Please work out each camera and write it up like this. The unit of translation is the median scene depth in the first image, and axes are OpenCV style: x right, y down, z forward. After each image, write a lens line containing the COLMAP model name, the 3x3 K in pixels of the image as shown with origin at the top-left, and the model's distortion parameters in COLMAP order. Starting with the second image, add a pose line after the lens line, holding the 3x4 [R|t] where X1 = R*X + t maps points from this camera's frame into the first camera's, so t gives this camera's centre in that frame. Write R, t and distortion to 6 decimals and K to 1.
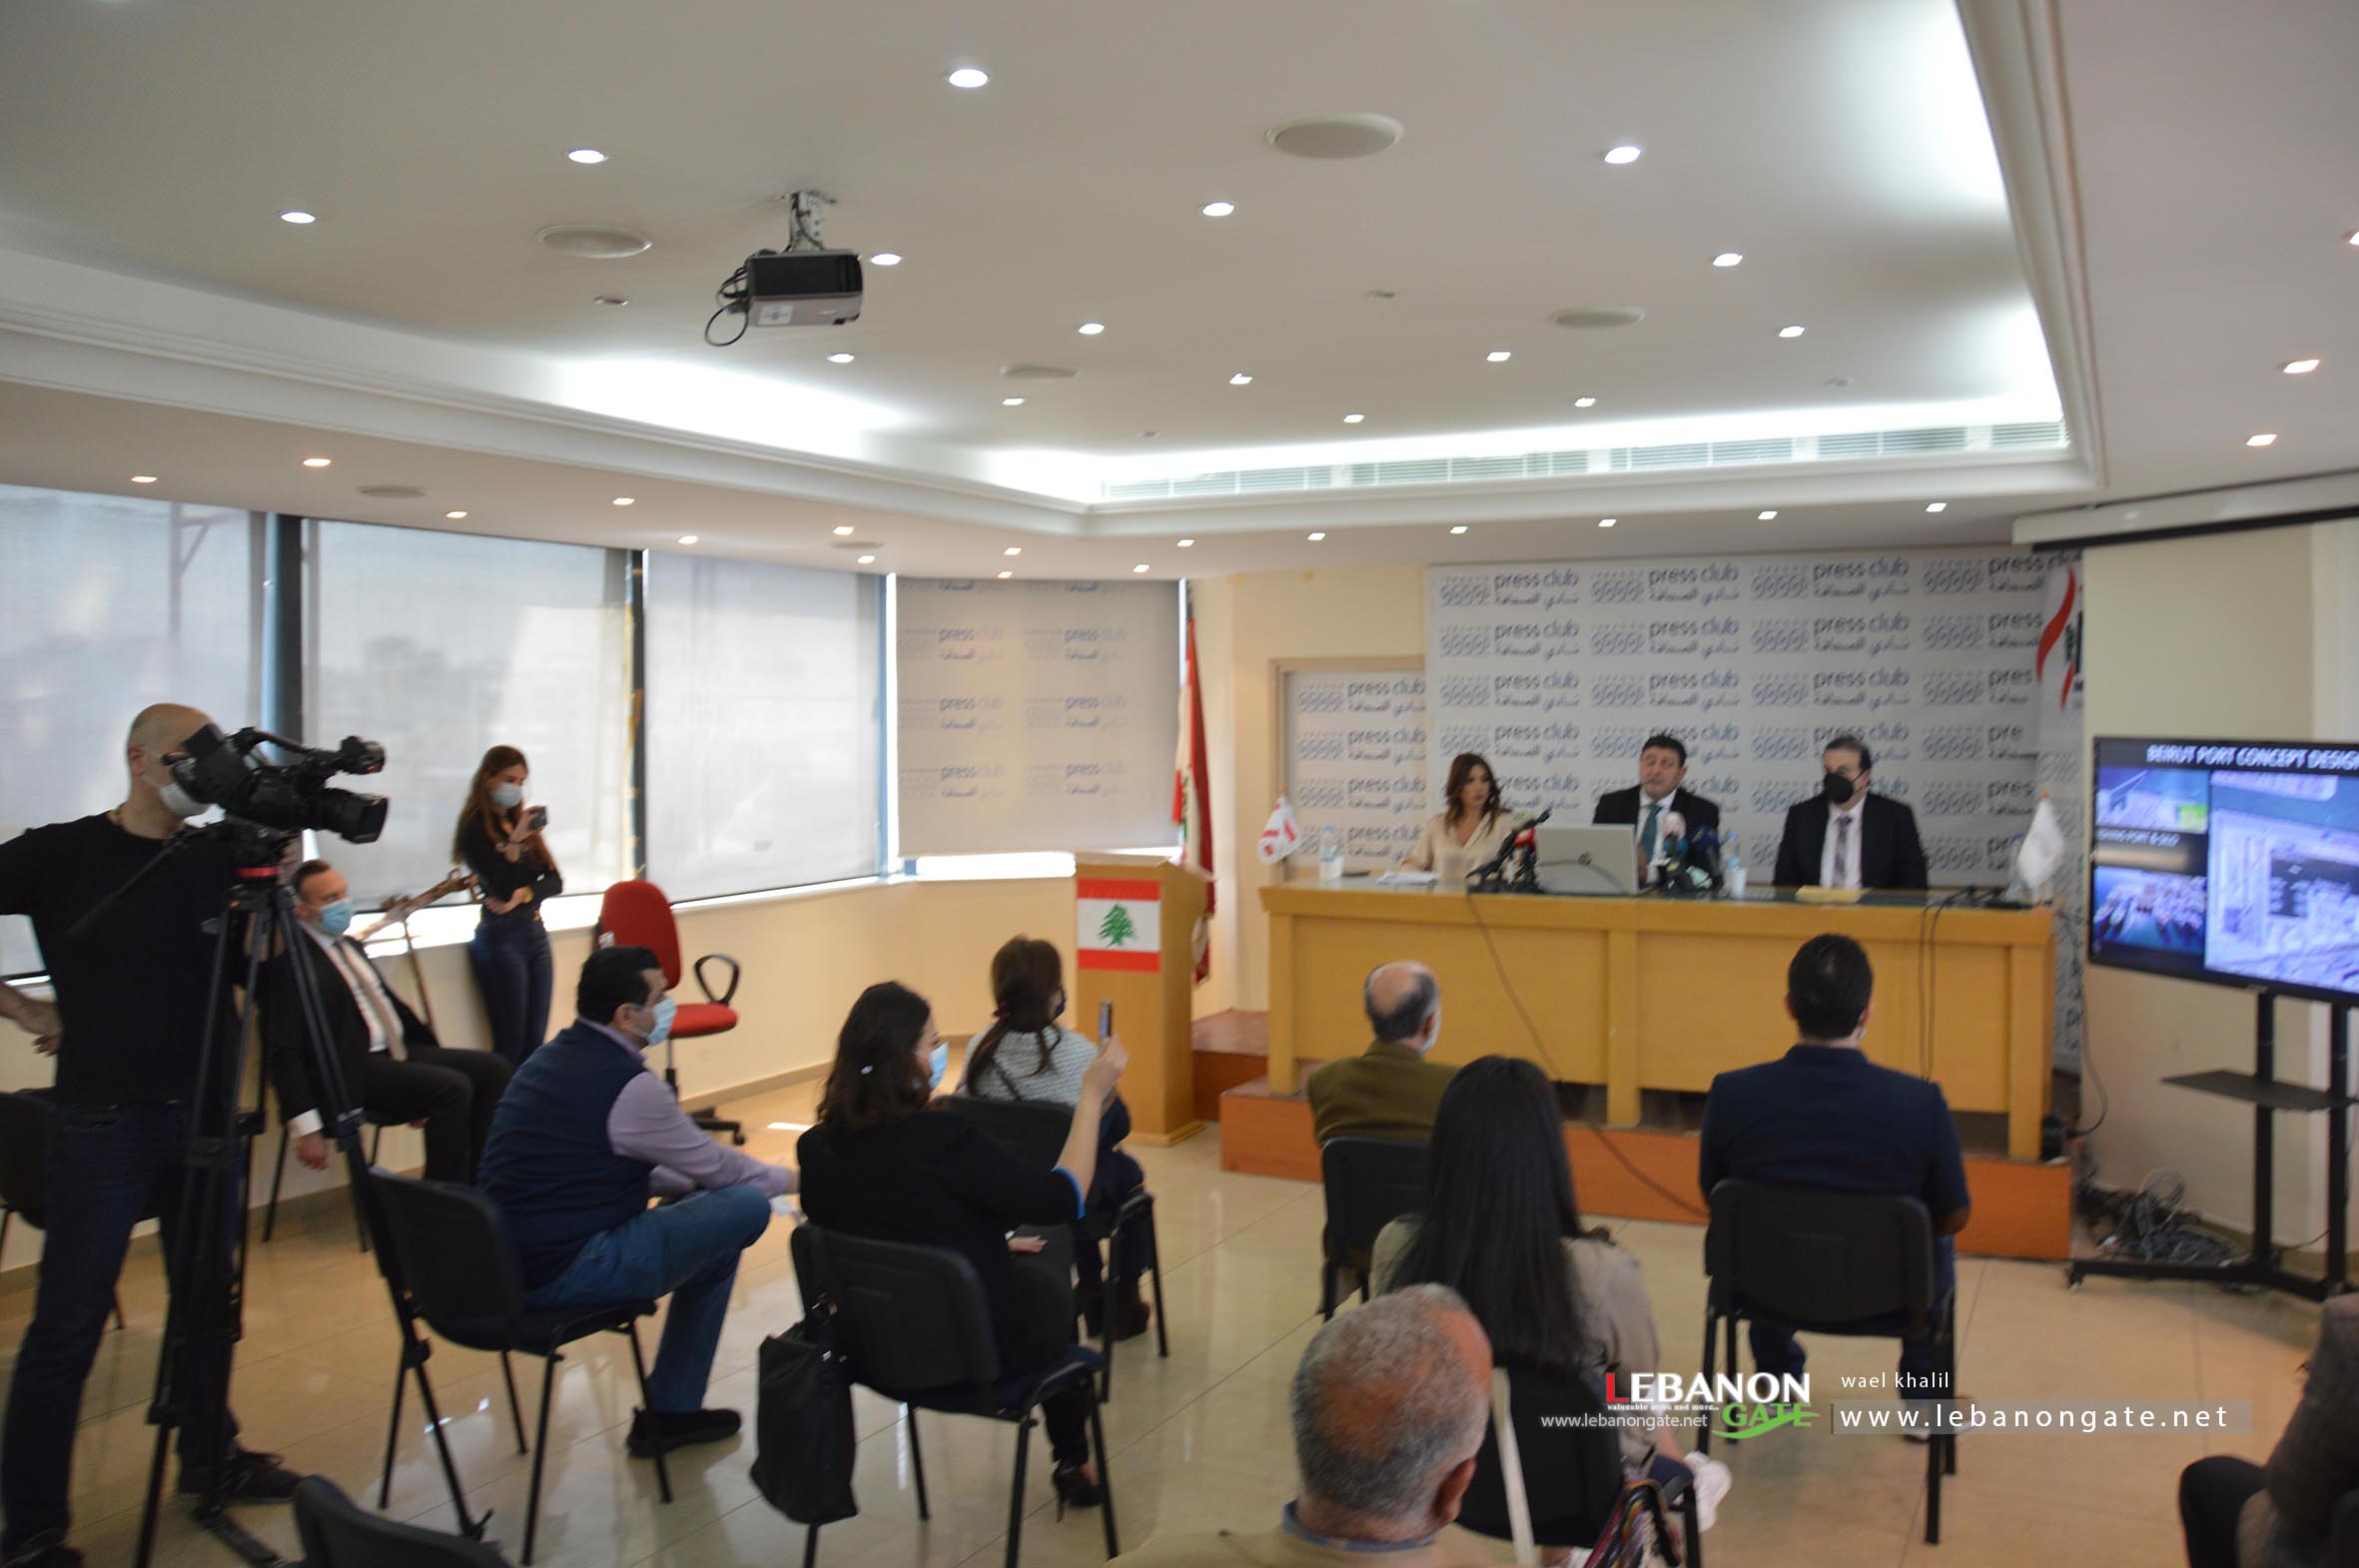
lens RADIAL K [[1953.9, 0, 1191.0], [0, 1953.9, 692.2], [0, 0, 1]] dist [-0.137518, 0.113278]
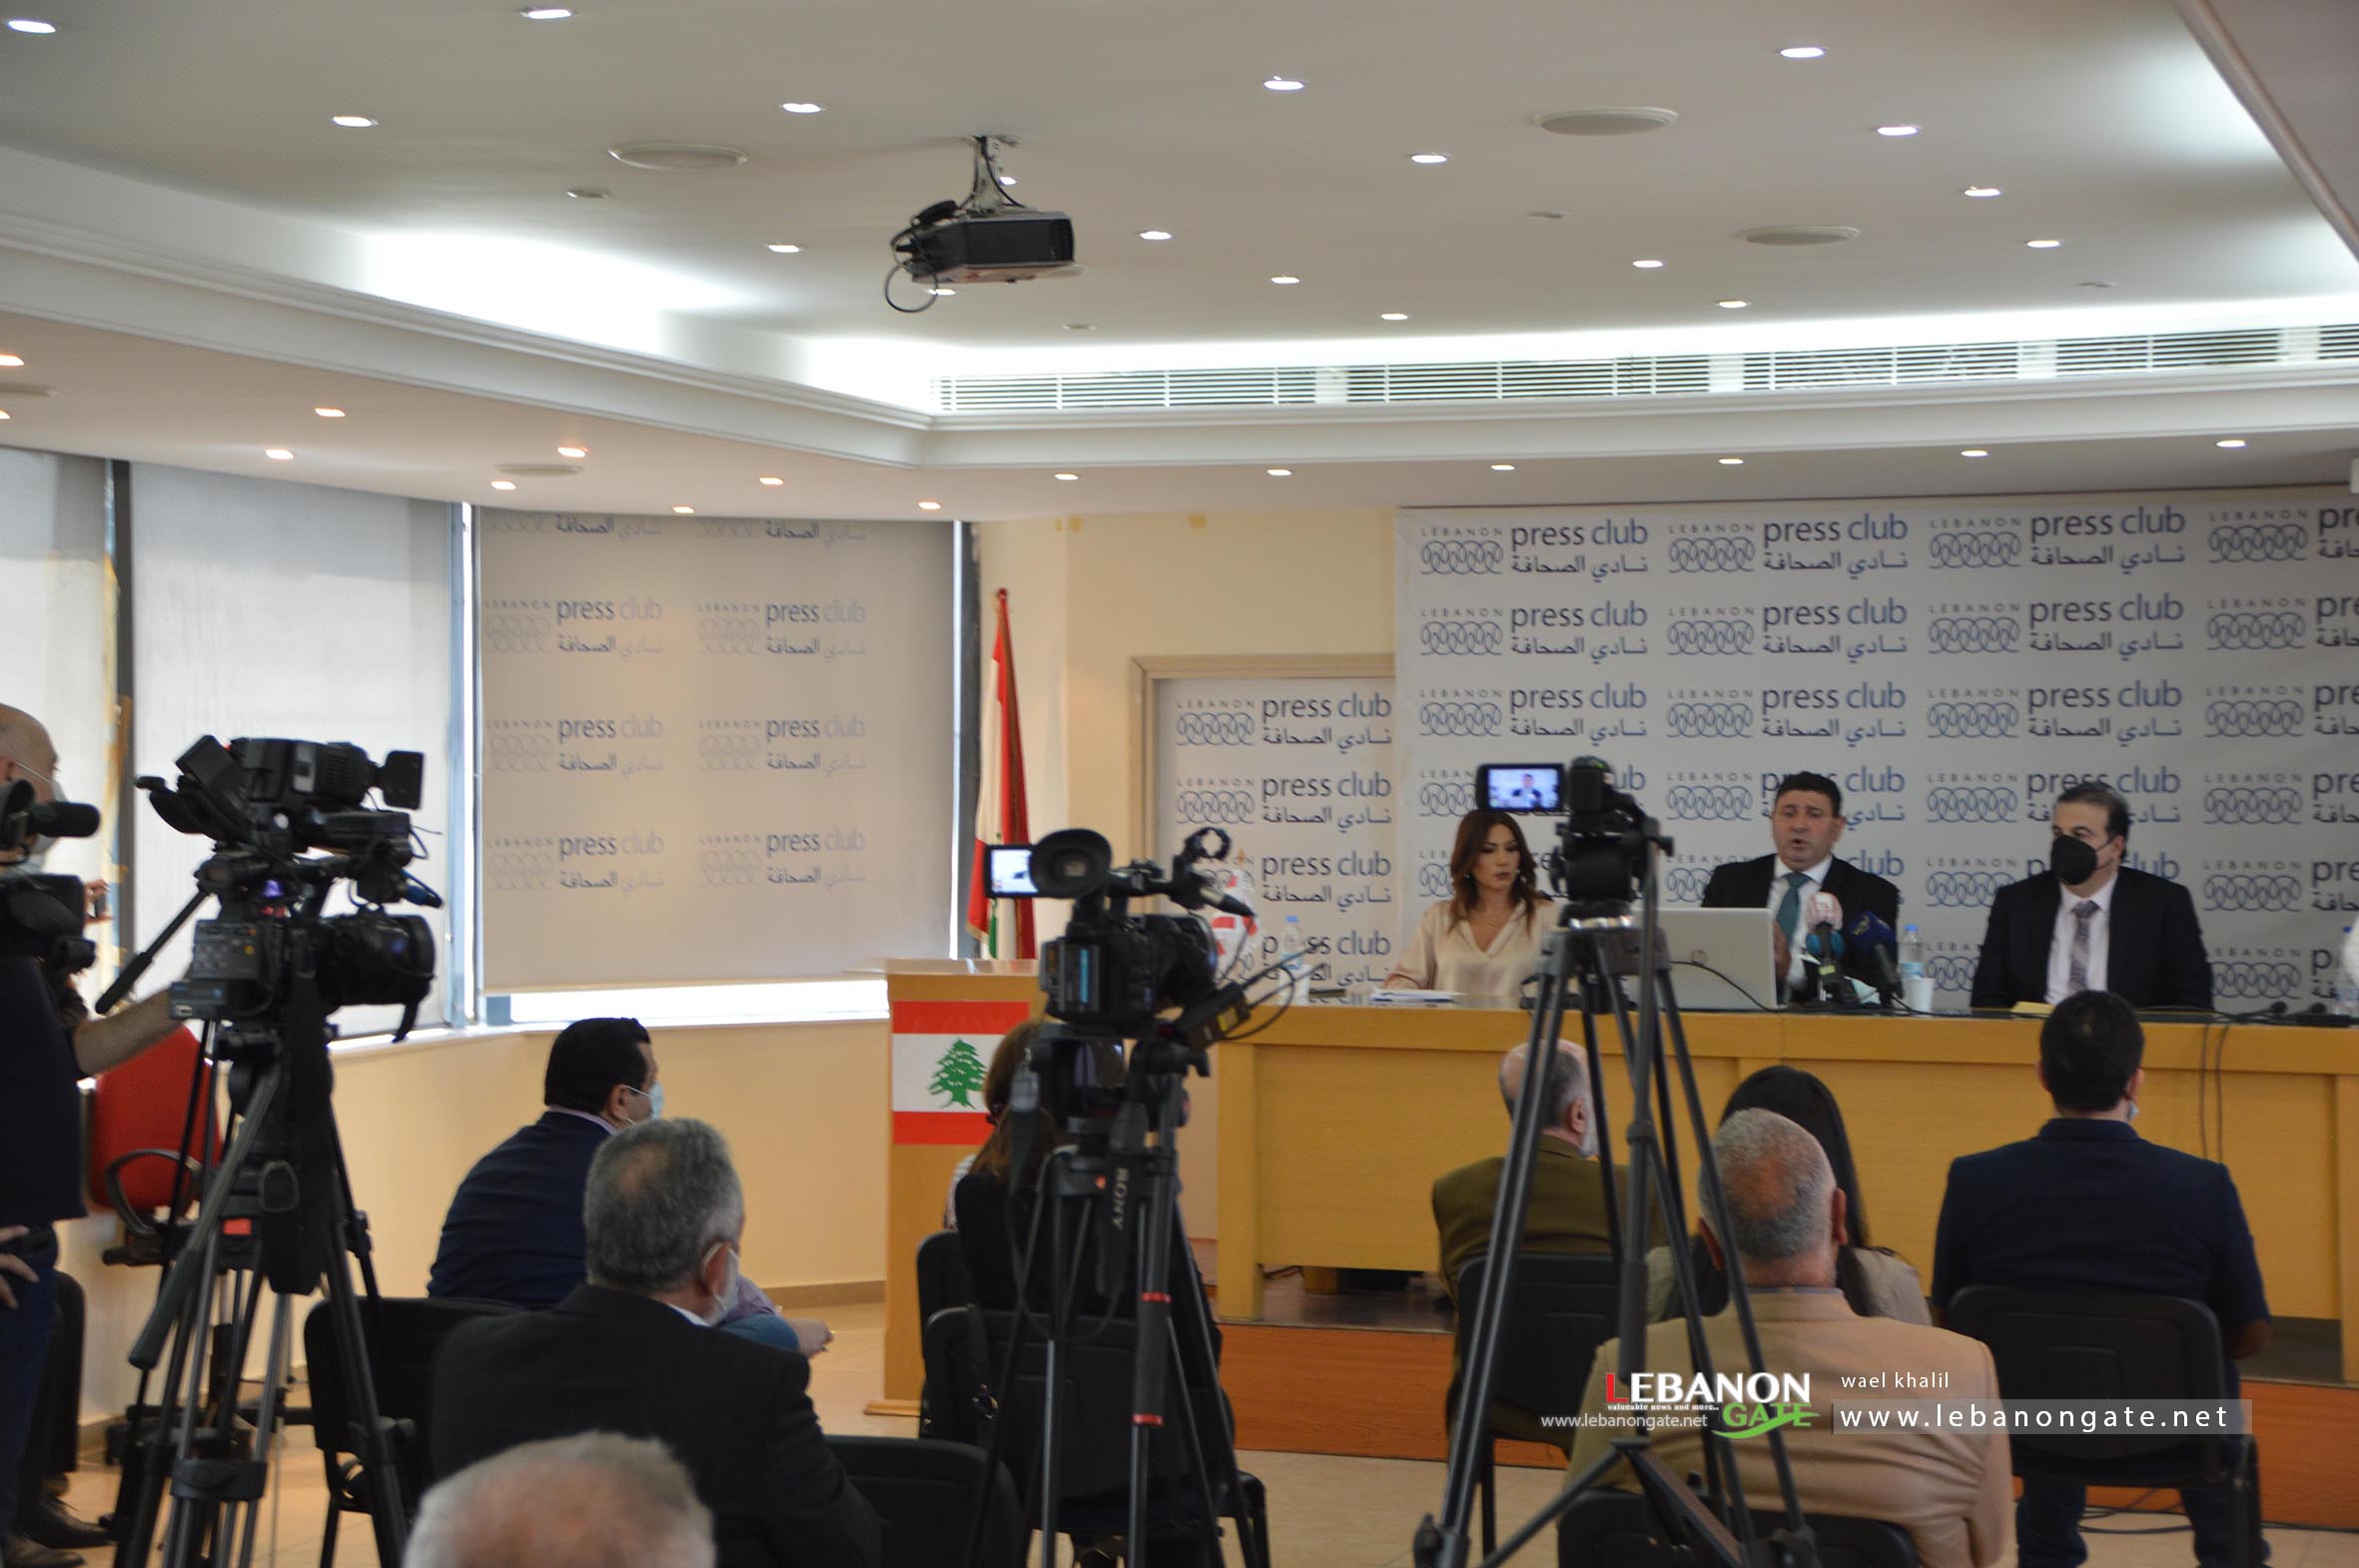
lens RADIAL K [[4695.1, 0, 1173.9], [0, 4695.1, 816.1], [0, 0, 1]] dist [0.411277, 2.159263]
pose [[0.988108, 0.004406, 0.153696, -0.194092], [-0.007421, 0.999791, 0.019049, 0.004789], [-0.153580, -0.019963, 0.987935, -0.504410]]
